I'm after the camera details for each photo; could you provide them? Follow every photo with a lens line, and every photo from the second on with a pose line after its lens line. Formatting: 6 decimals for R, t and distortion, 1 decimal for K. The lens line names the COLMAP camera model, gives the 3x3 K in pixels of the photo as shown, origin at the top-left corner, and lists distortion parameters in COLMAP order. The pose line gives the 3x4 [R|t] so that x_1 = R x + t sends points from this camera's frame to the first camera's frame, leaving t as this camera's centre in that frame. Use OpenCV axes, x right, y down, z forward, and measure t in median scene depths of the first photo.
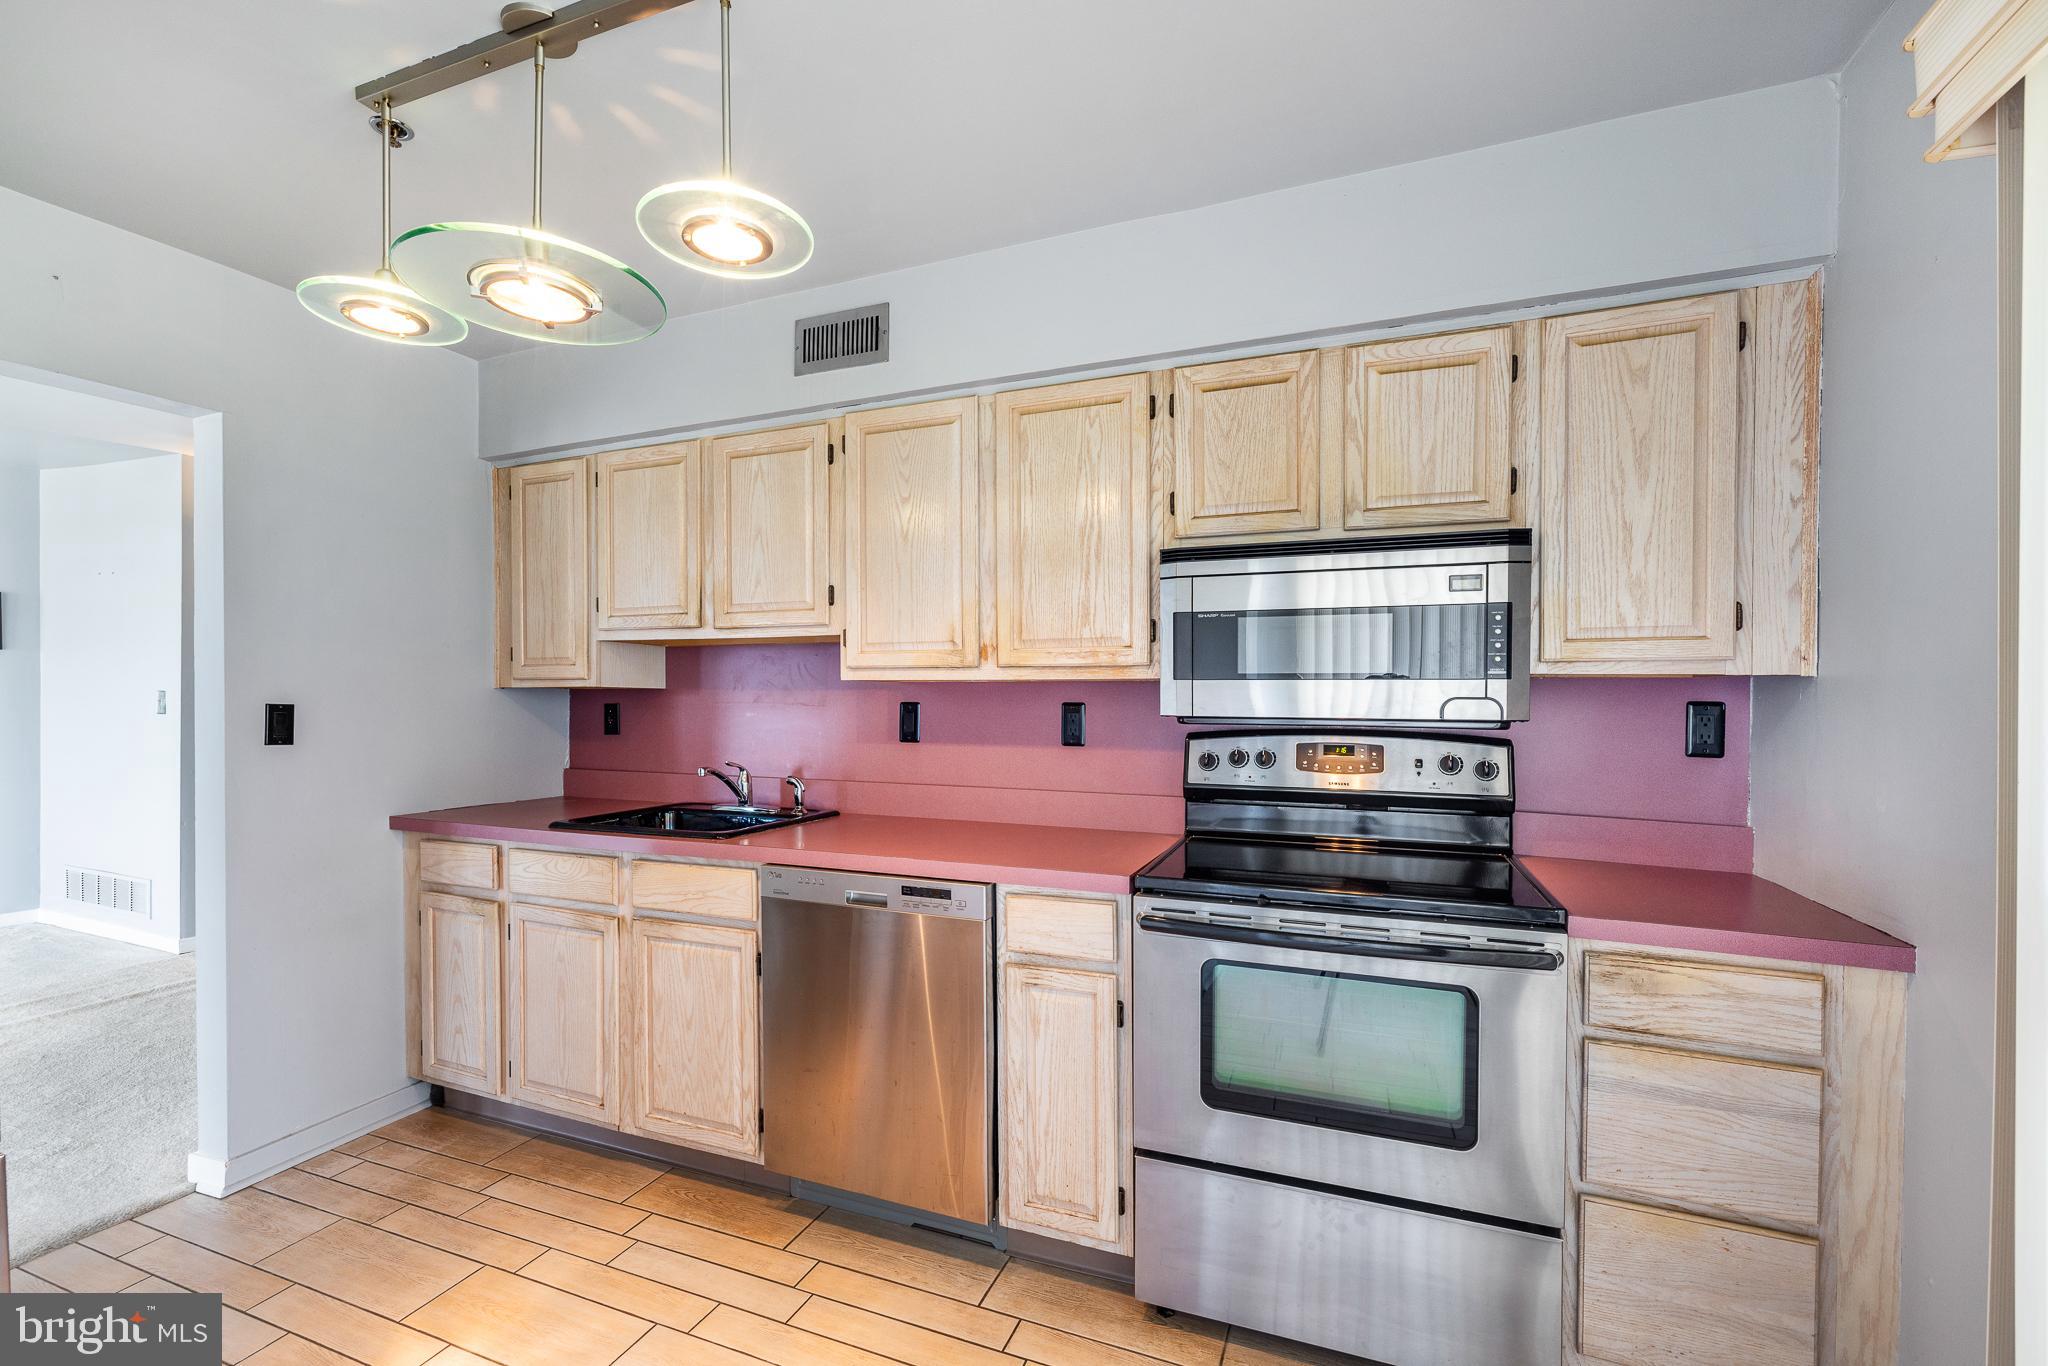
lens RADIAL K [[896.3, 0, 1020.0], [0, 896.3, 704.4], [0, 0, 1]] dist [-0.003444, -0.000474]
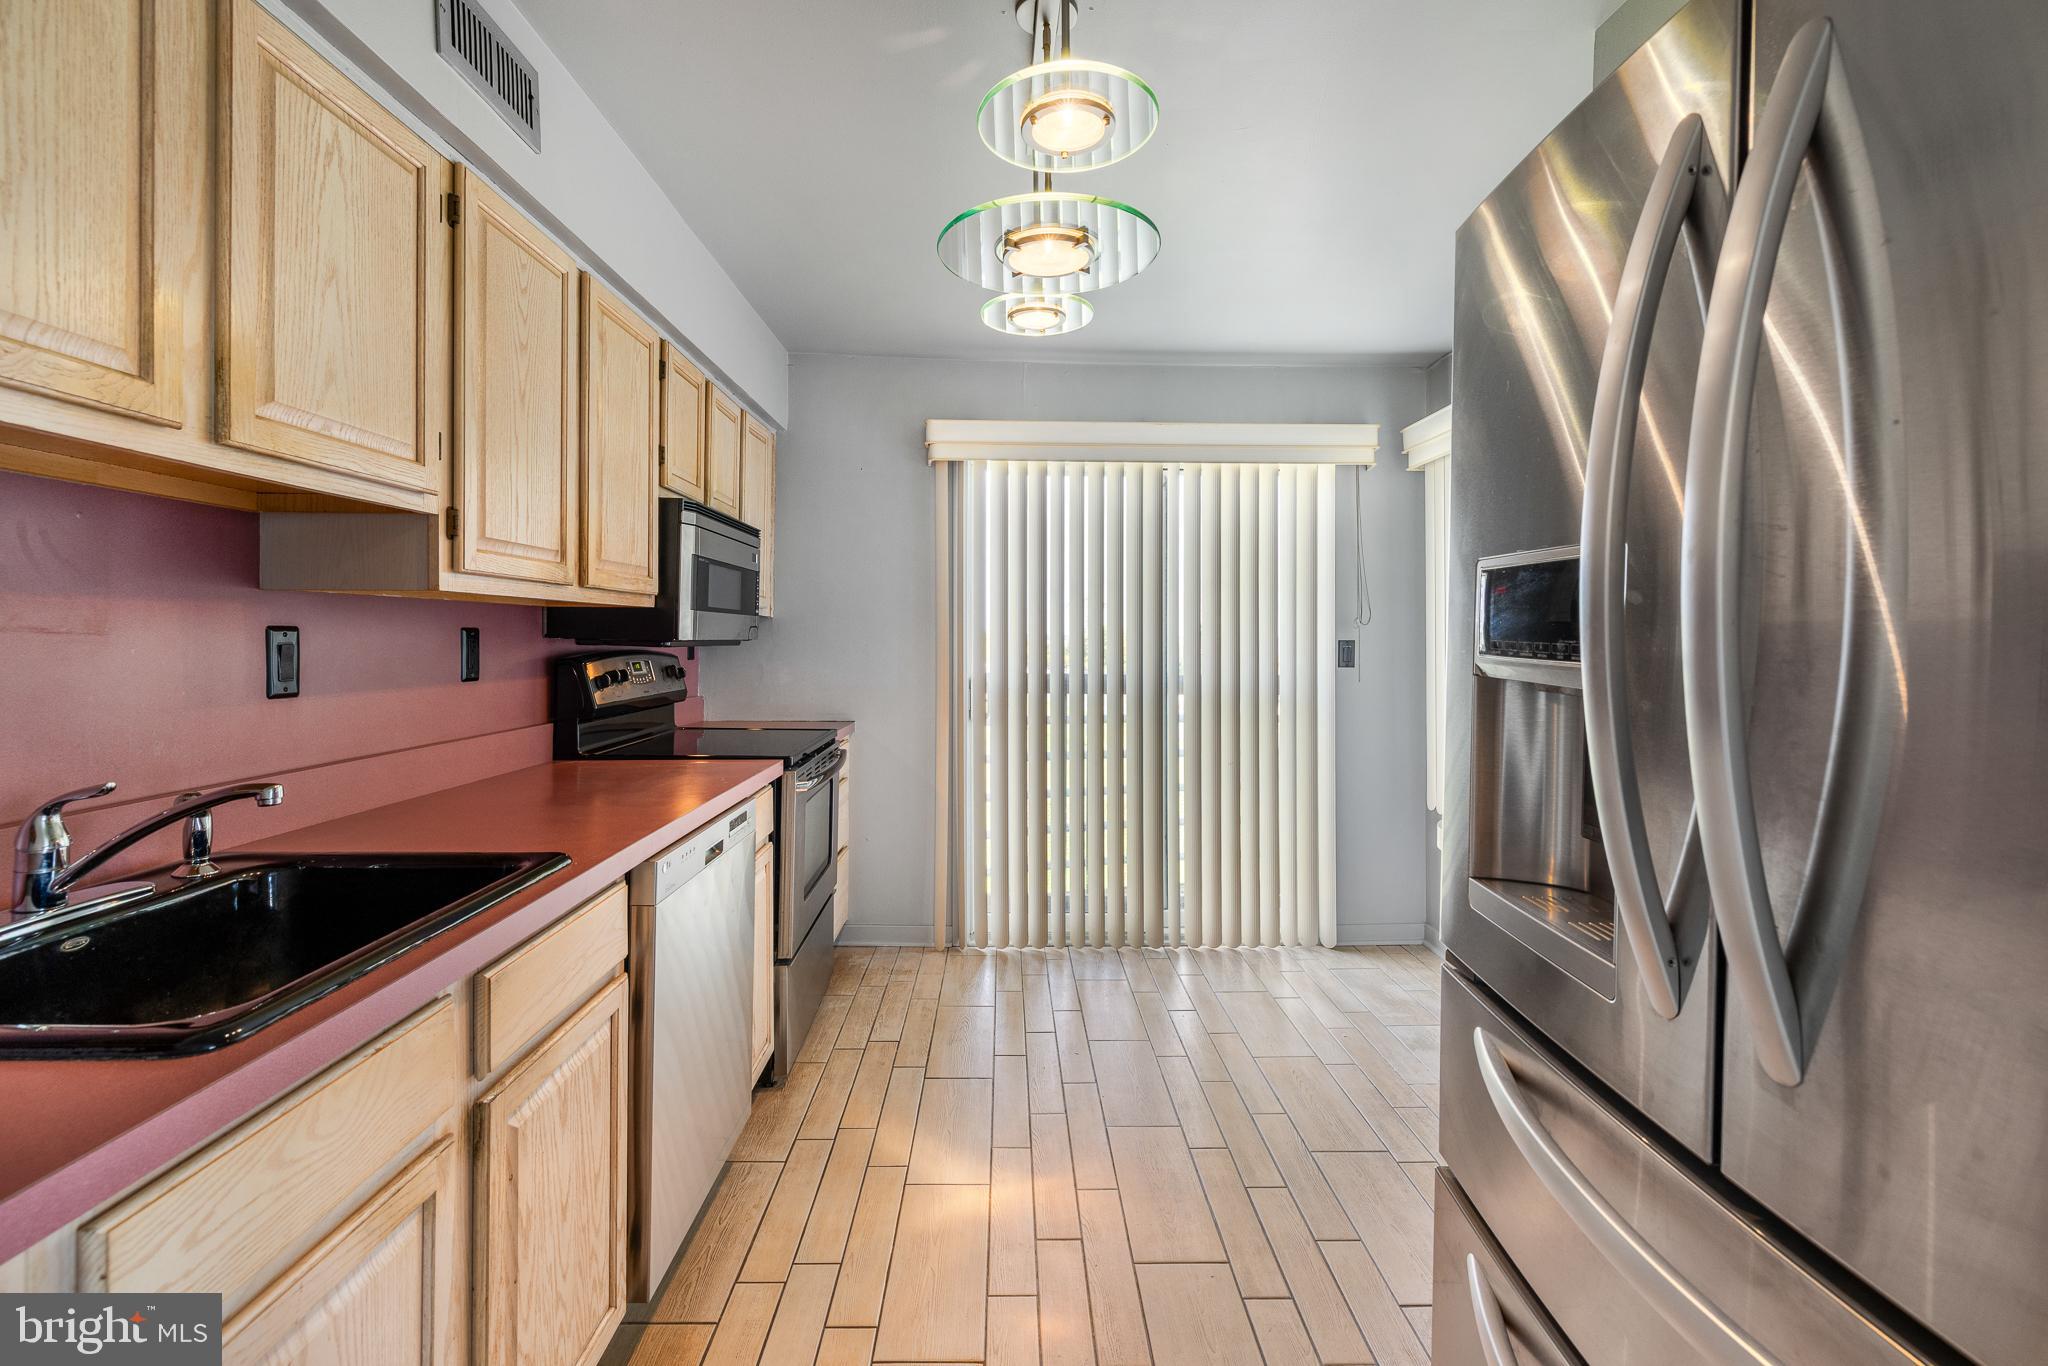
lens RADIAL K [[896.3, 0, 1016.1], [0, 896.3, 630.7], [0, 0, 1]] dist [-0.003444, -0.000474]
pose [[-0.384044, -0.002972, 0.923310, -0.921483], [0.000176, 0.999995, 0.003292, -0.002540], [-0.923315, 0.001427, -0.384042, 0.892413]]
